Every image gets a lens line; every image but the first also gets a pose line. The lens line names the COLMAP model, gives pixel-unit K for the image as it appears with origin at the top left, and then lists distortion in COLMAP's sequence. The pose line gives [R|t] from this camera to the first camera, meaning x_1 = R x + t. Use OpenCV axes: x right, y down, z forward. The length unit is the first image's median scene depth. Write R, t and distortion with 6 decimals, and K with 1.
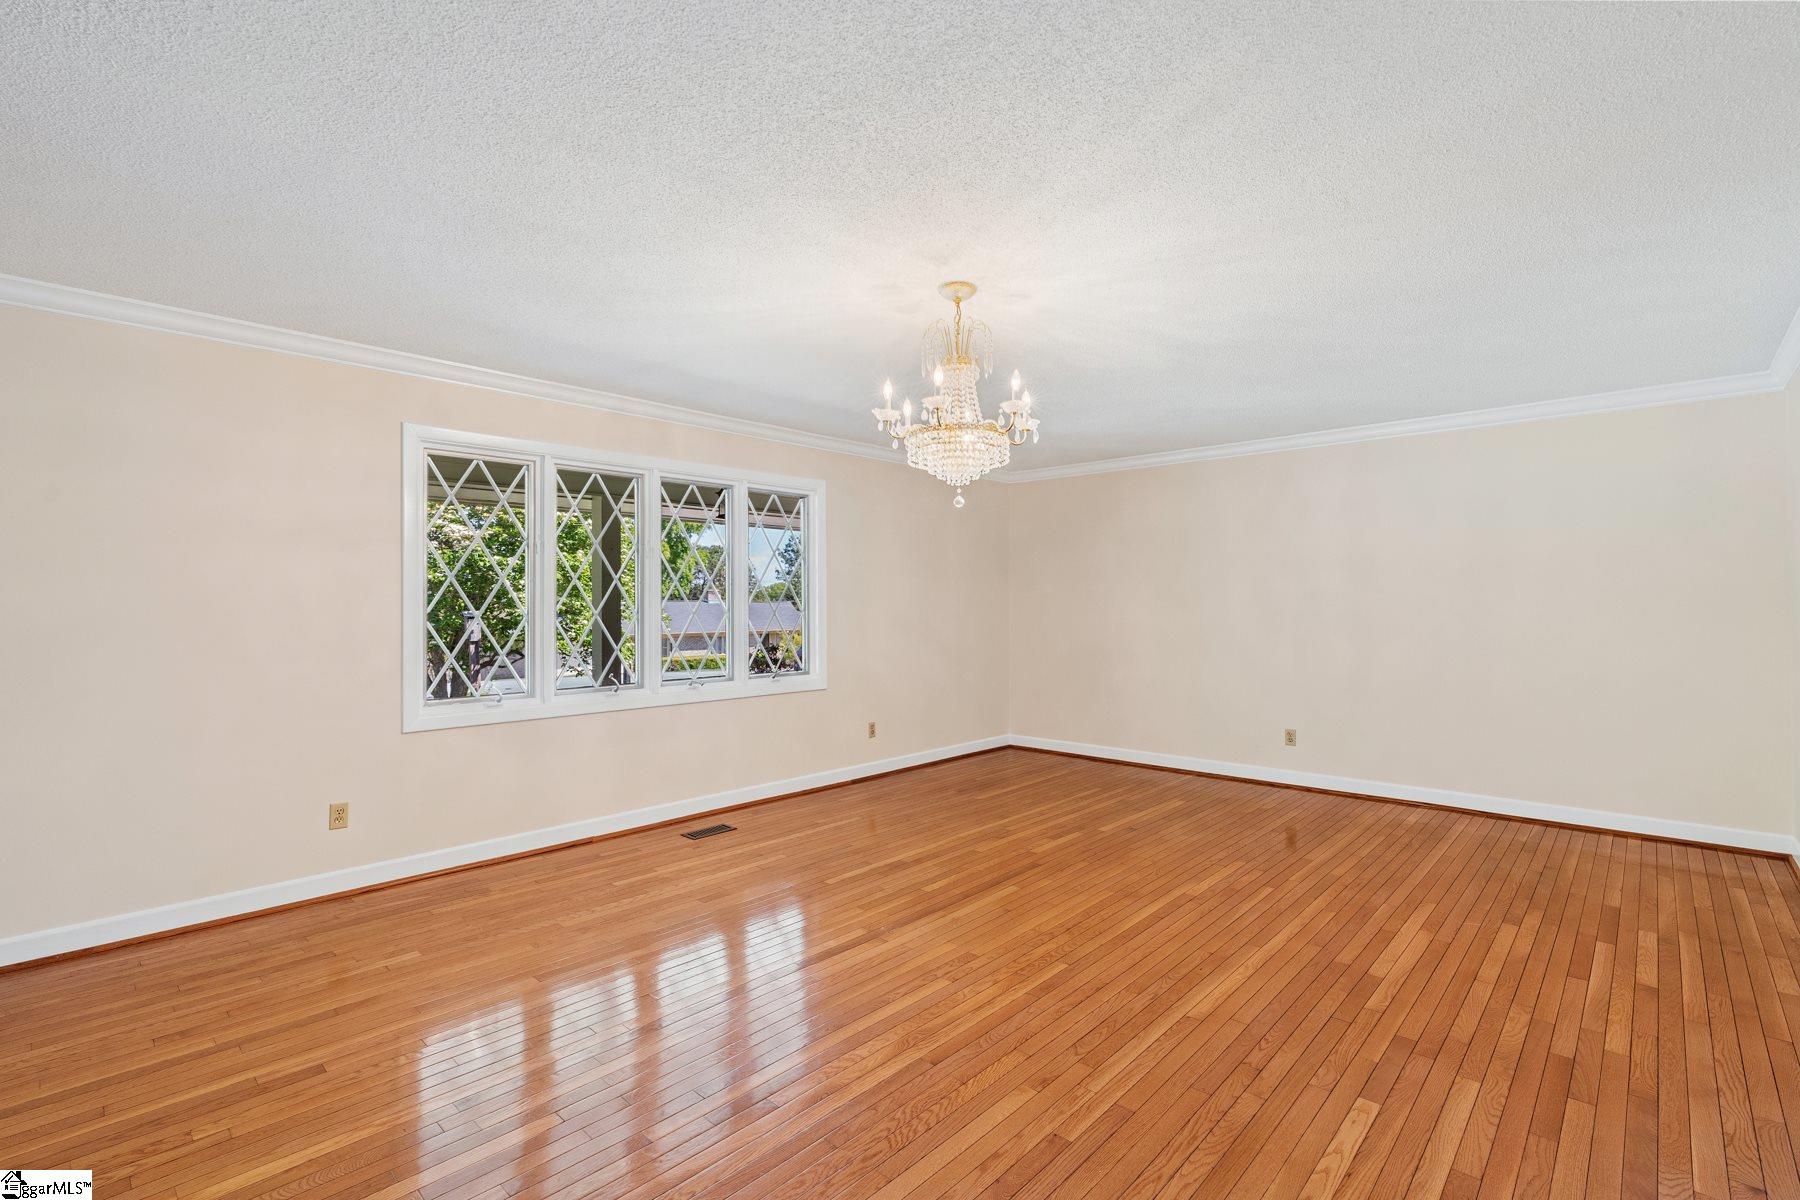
lens RADIAL K [[825.5, 0, 896.6], [0, 825.5, 626.3], [0, 0, 1]] dist [-0.003483, 0.000203]
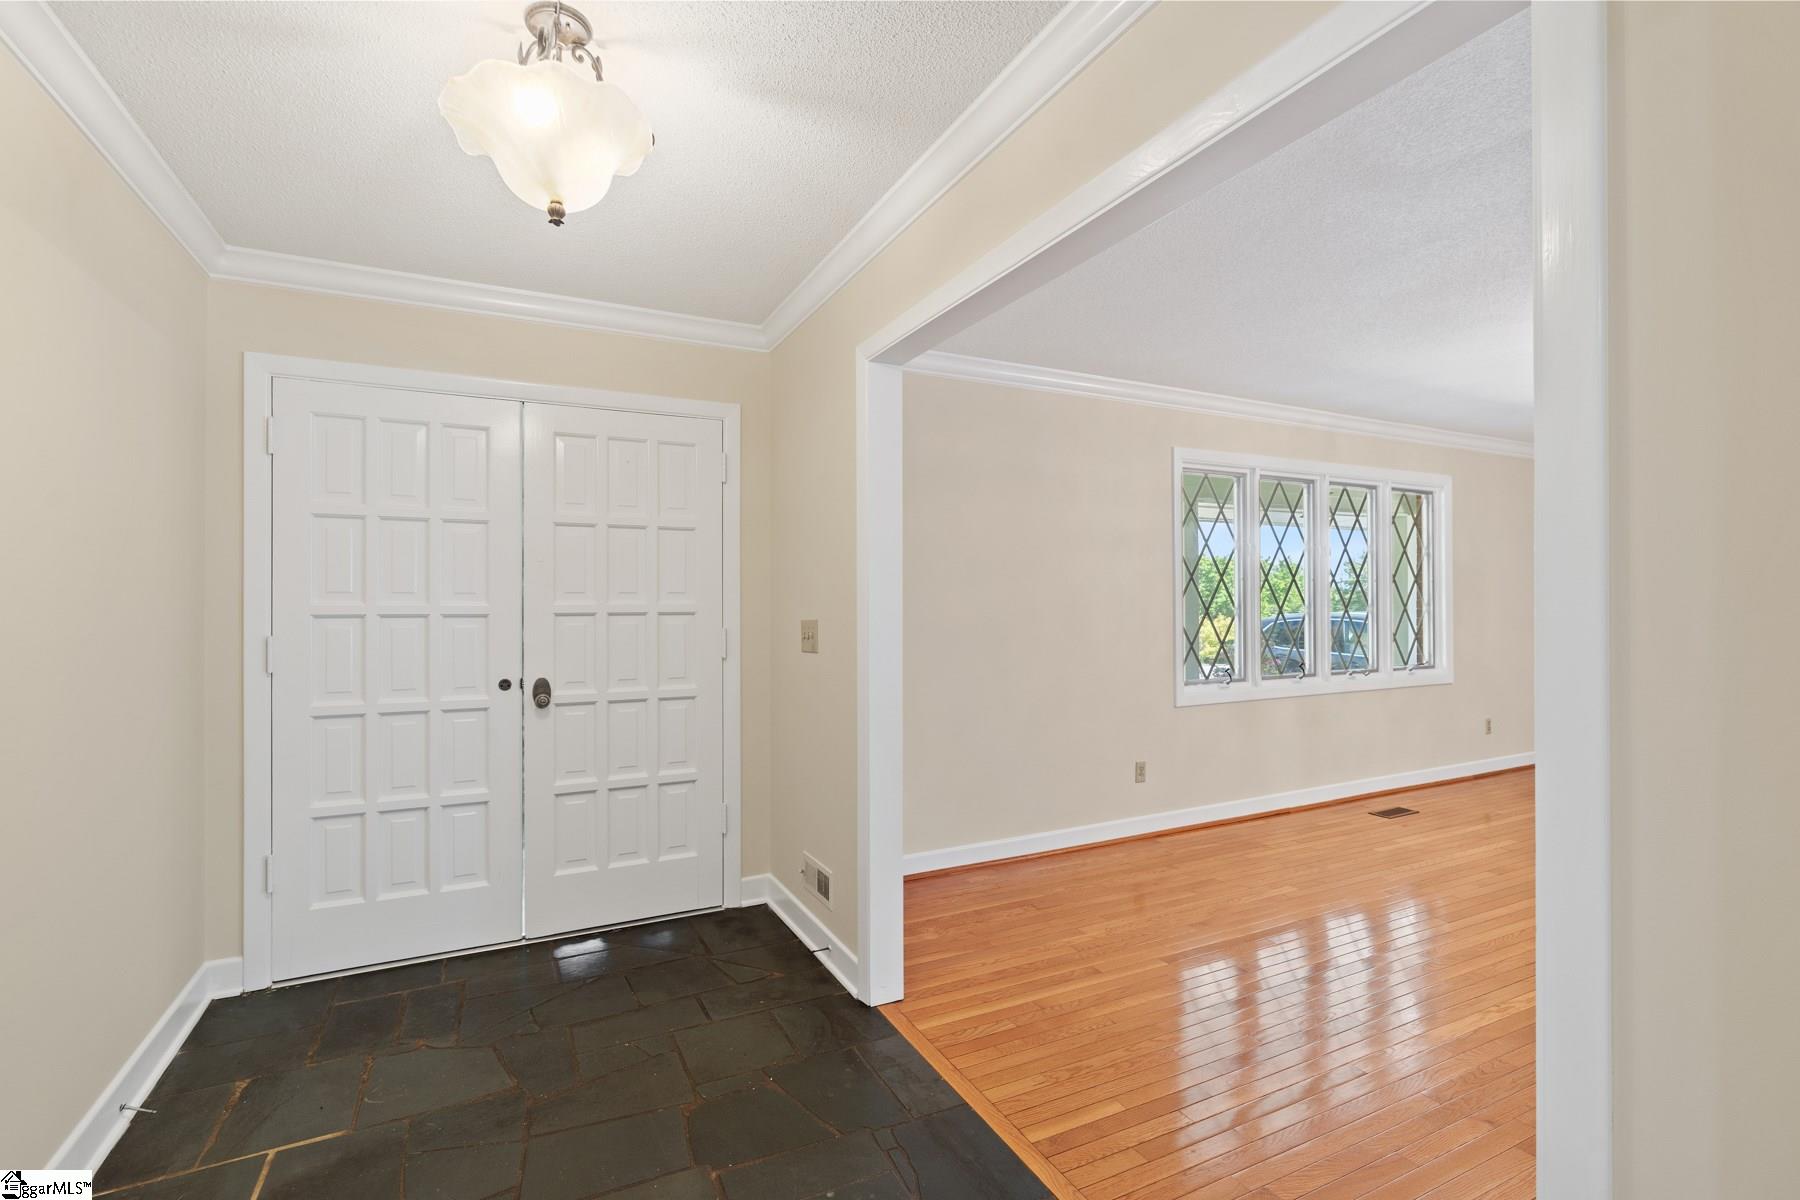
lens RADIAL K [[825.5, 0, 896.6], [0, 825.5, 626.3], [0, 0, 1]] dist [-0.003483, 0.000203]
pose [[0.939999, 0.008652, -0.341068, -0.560999], [-0.007219, 0.999959, 0.005469, 0.008571], [0.341101, -0.002678, 0.940023, -0.261151]]
